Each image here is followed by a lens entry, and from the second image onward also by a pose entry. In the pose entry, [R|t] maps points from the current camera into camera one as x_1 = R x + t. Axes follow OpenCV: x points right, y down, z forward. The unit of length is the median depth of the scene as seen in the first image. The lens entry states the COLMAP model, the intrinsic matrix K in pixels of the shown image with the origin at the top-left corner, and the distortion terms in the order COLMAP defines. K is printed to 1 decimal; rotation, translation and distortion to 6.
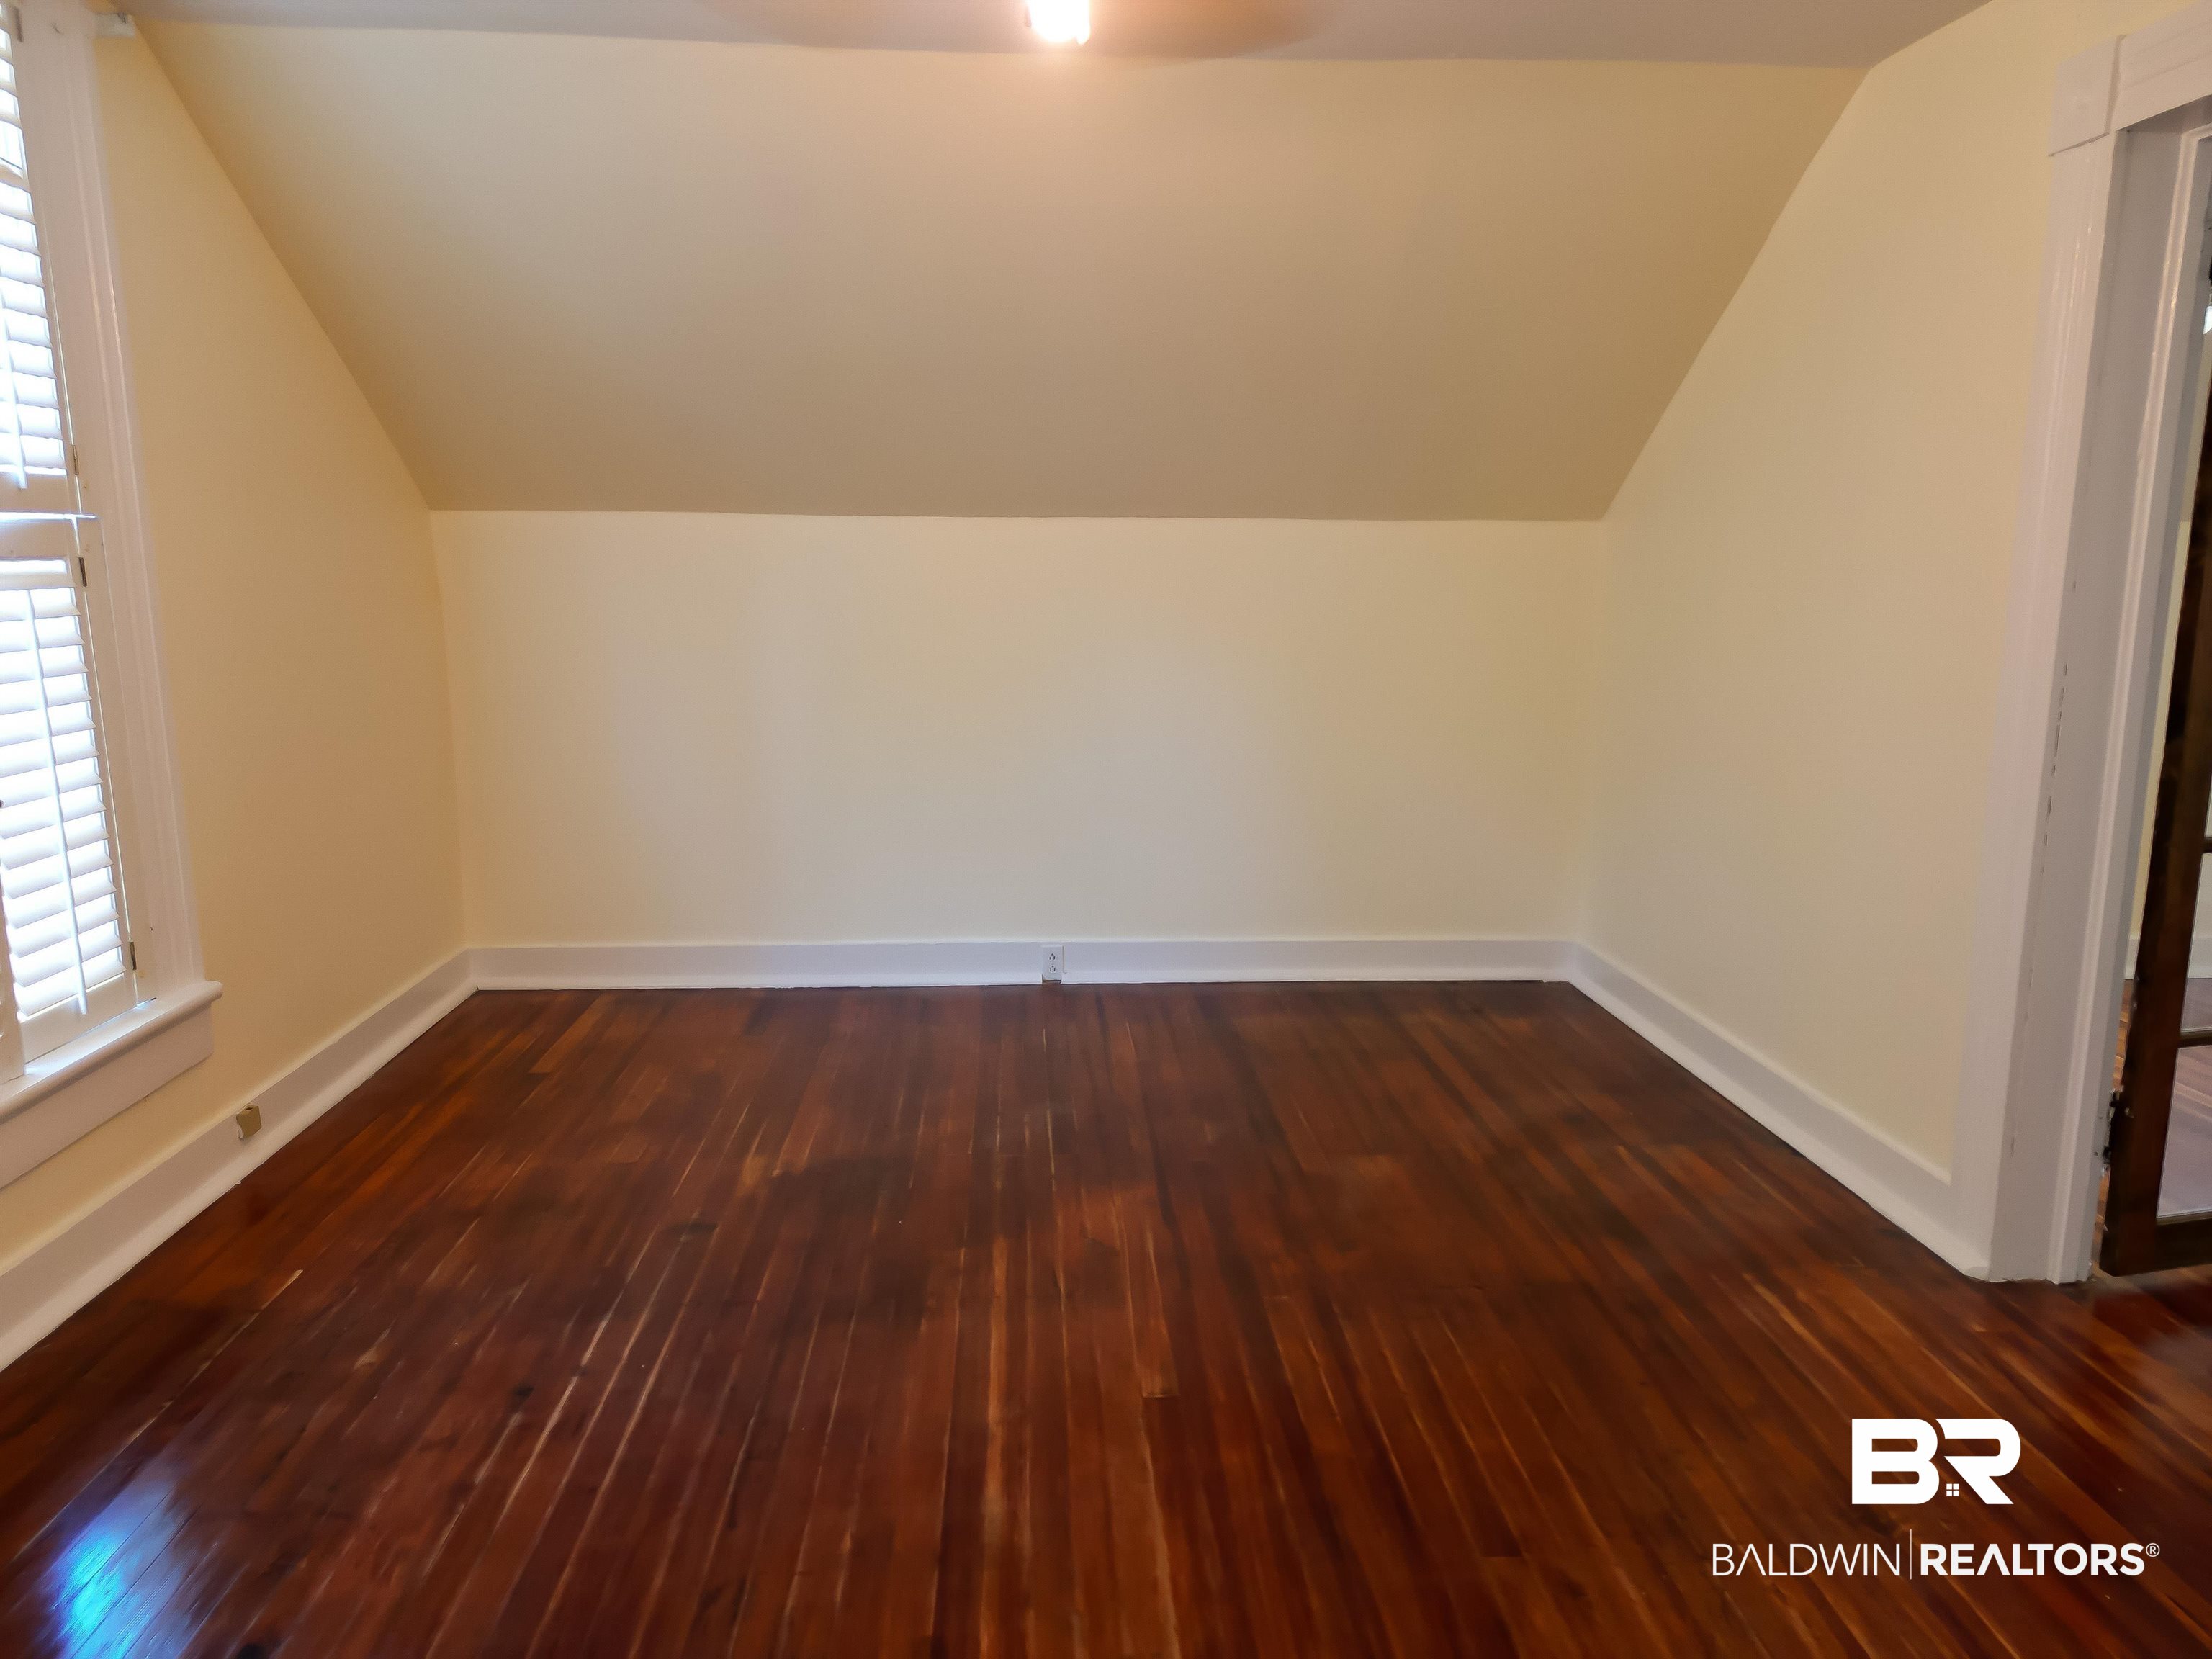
lens RADIAL K [[1555.5, 0, 1095.2], [0, 1555.5, 816.6], [0, 0, 1]] dist [0.075608, -0.052082]
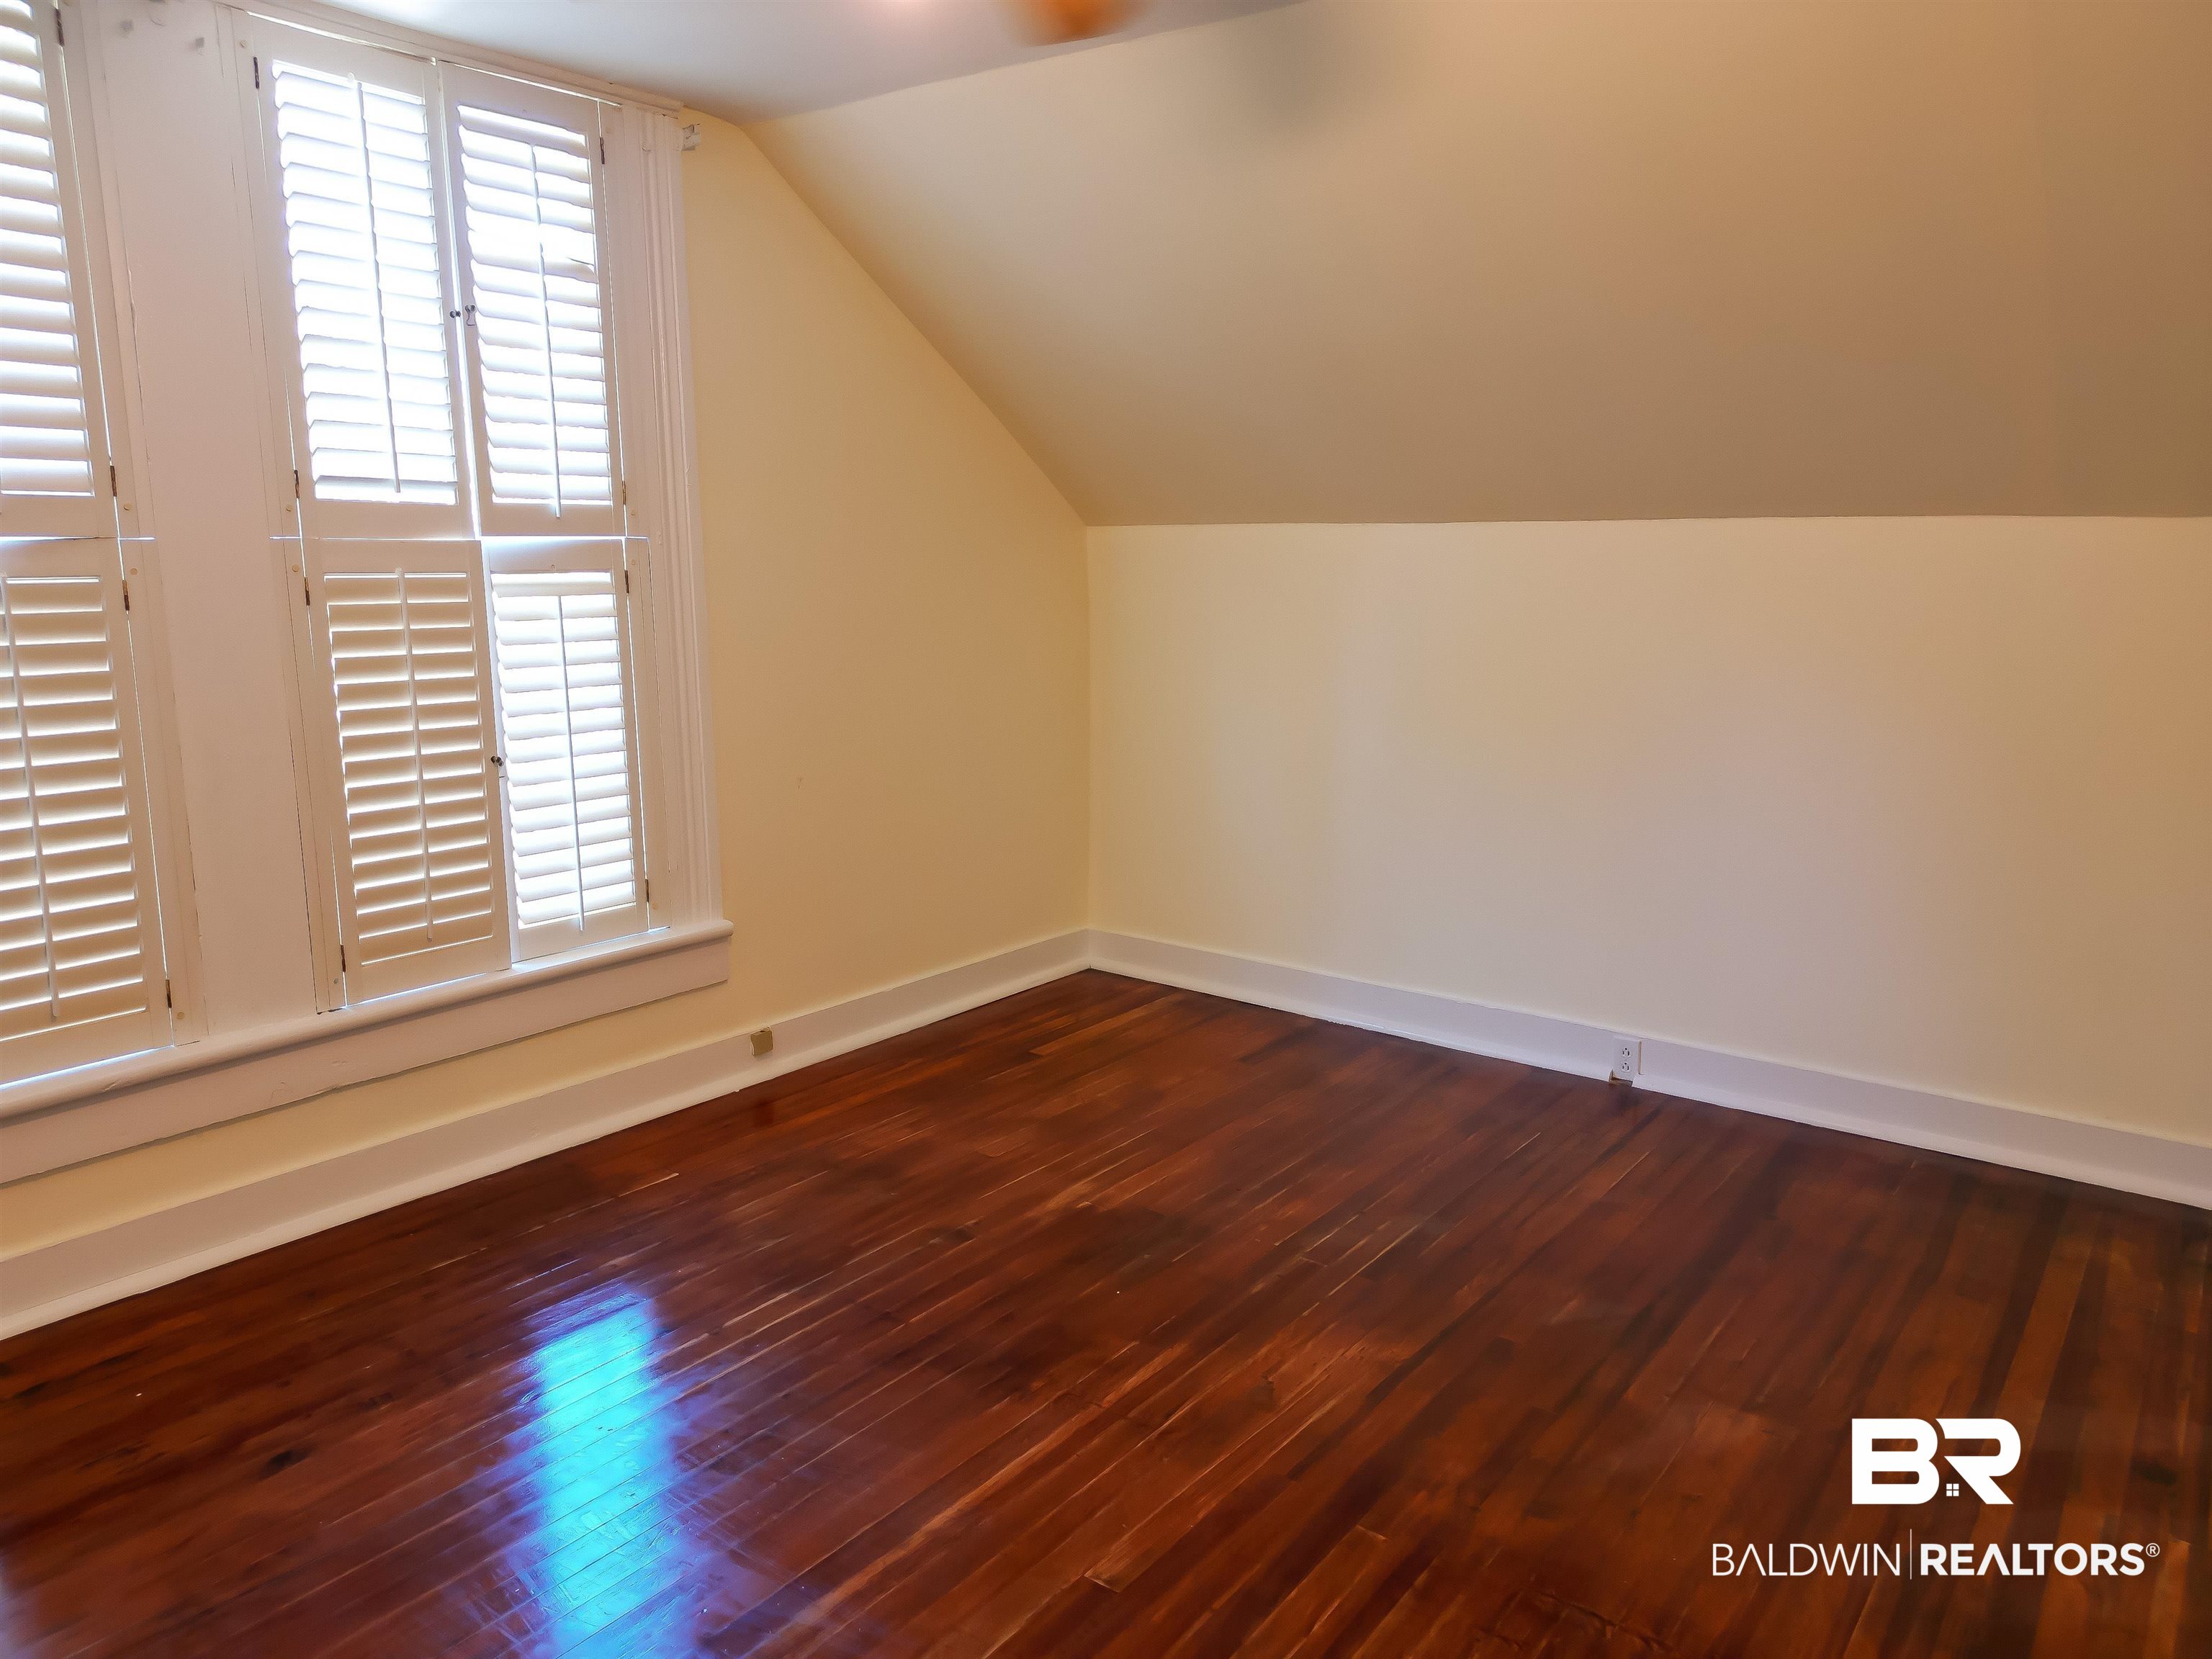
lens RADIAL K [[1555.5, 0, 1104.9], [0, 1555.5, 813.3], [0, 0, 1]] dist [0.075608, -0.052082]
pose [[0.766816, 0.111633, -0.632085, 0.444804], [-0.112130, 0.992915, 0.039329, -0.061385], [0.631997, 0.040718, 0.773901, 0.277799]]
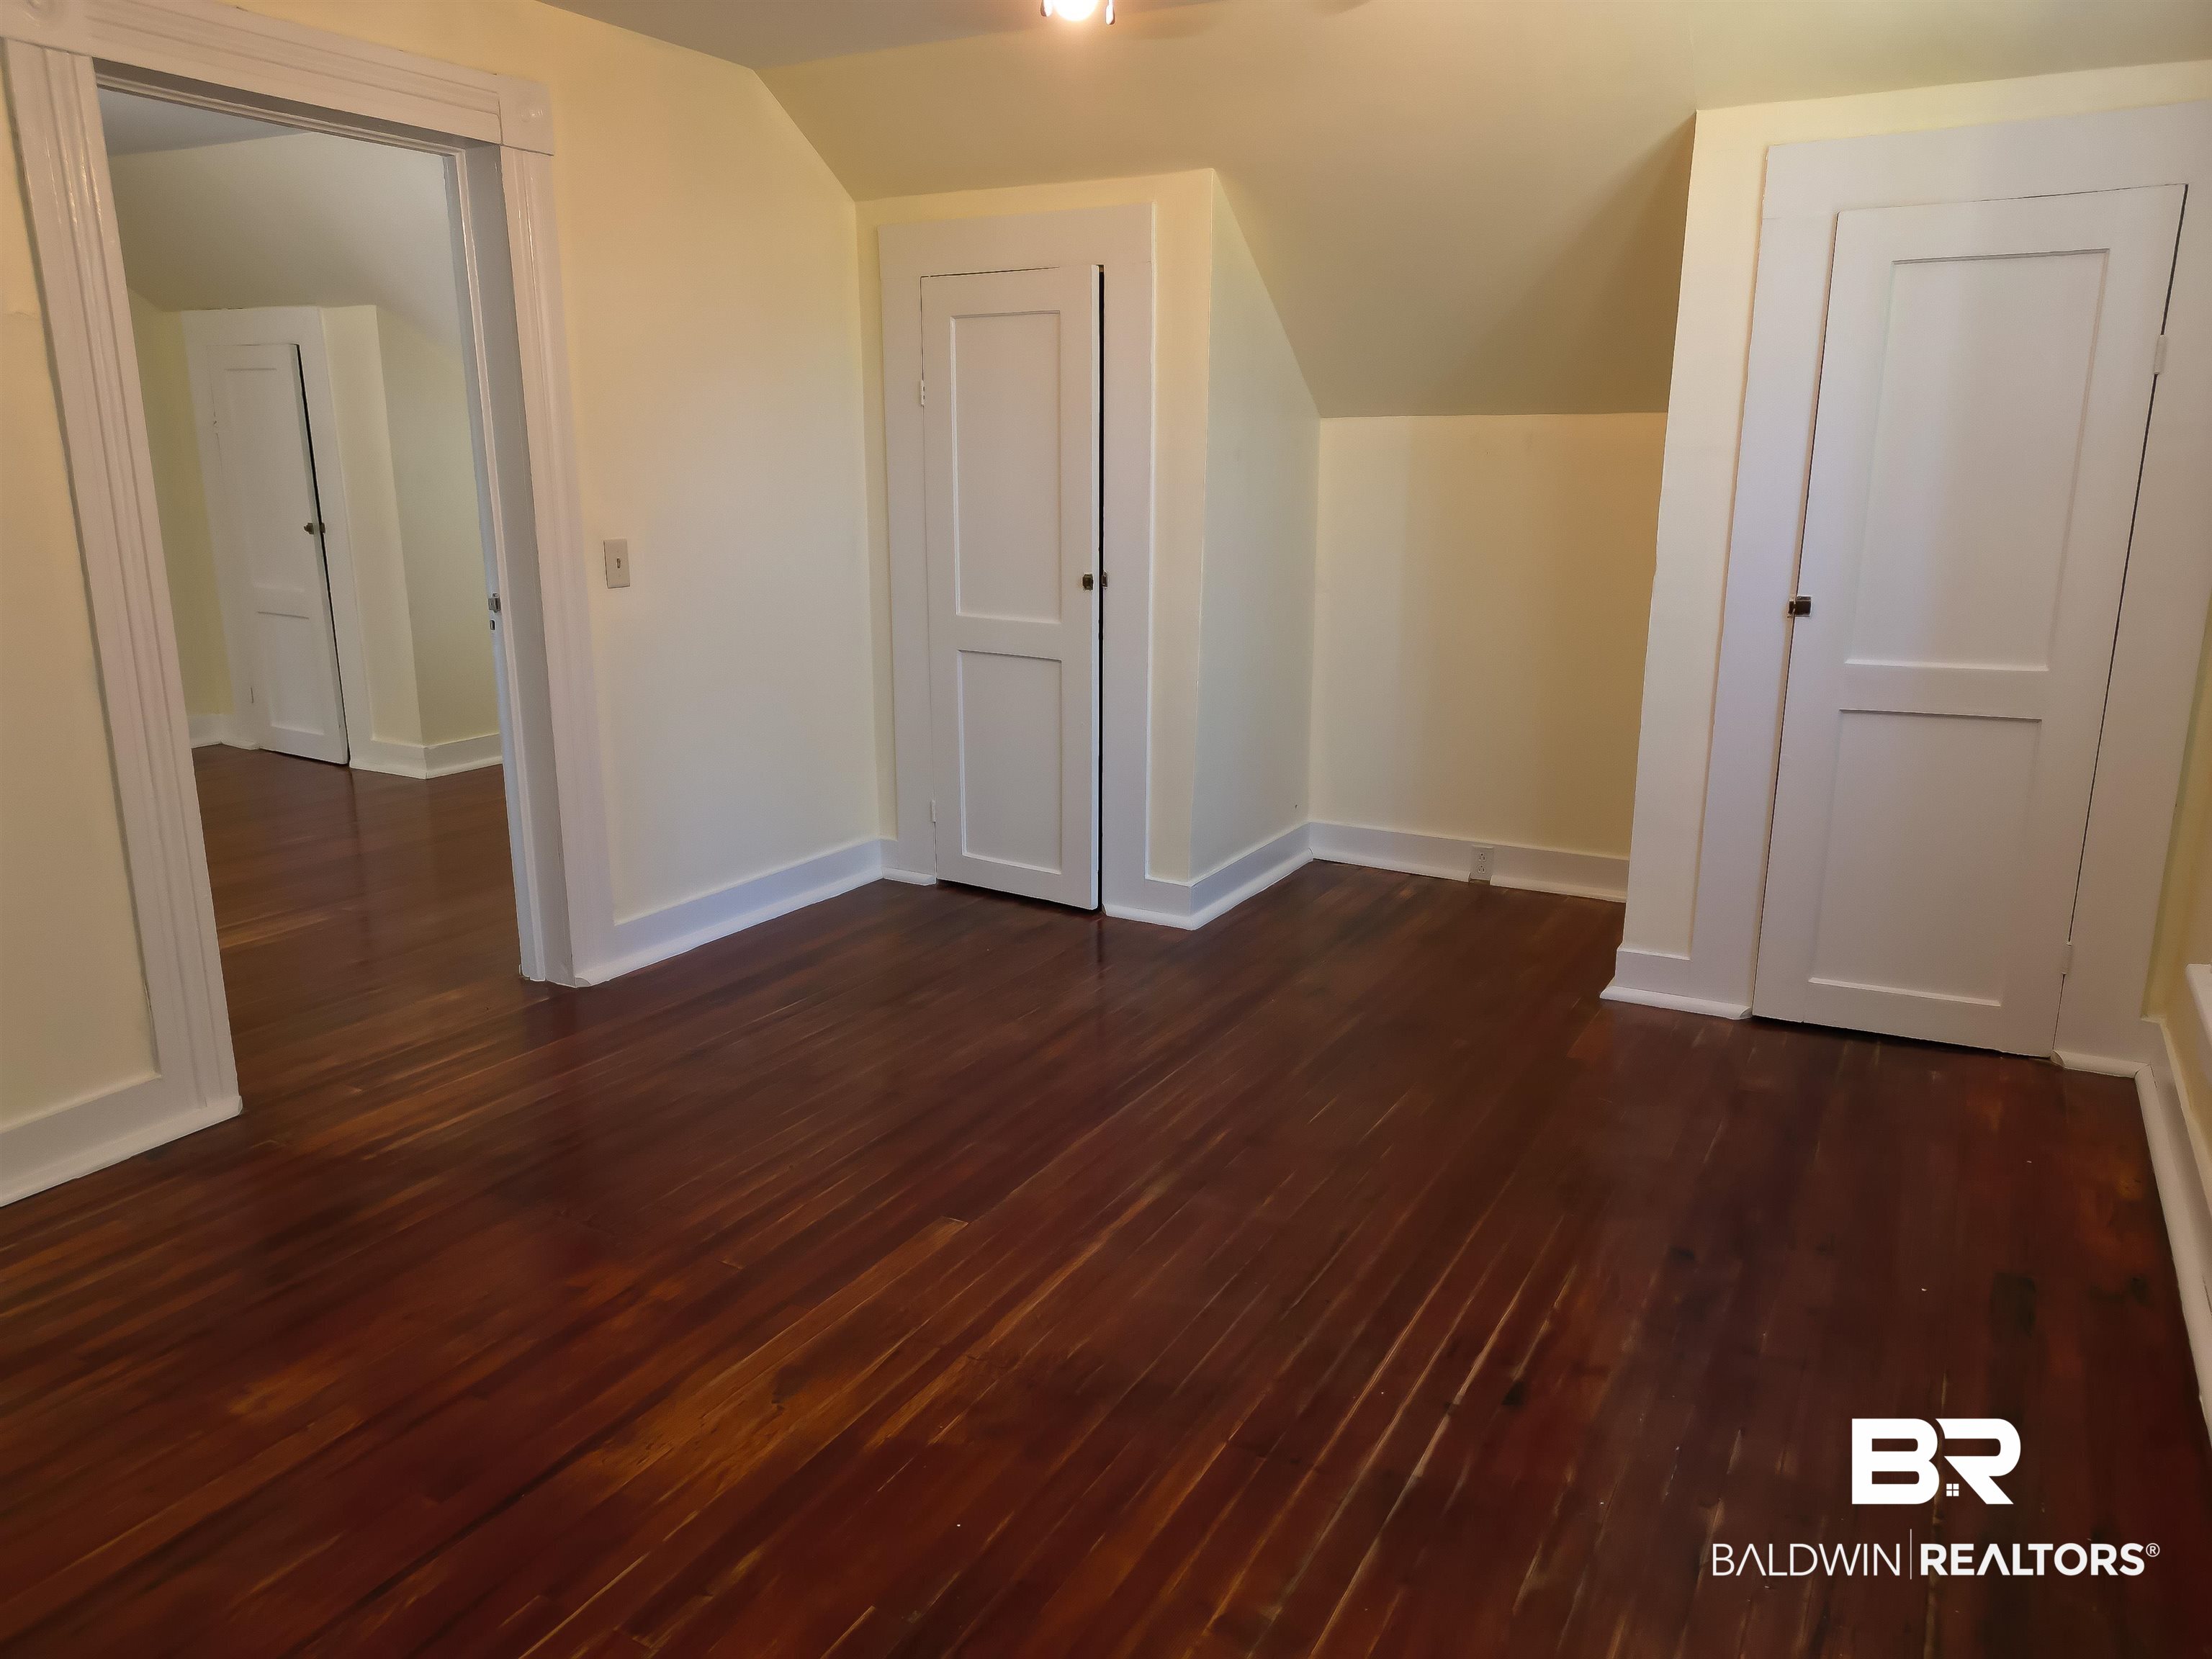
lens RADIAL K [[1555.5, 0, 1102.0], [0, 1555.5, 833.6], [0, 0, 1]] dist [0.075608, -0.052082]
pose [[-0.845754, -0.132697, 0.516809, -0.492717], [0.088399, 0.920349, 0.380976, -0.252661], [-0.526199, 0.367897, -0.766659, 1.425245]]
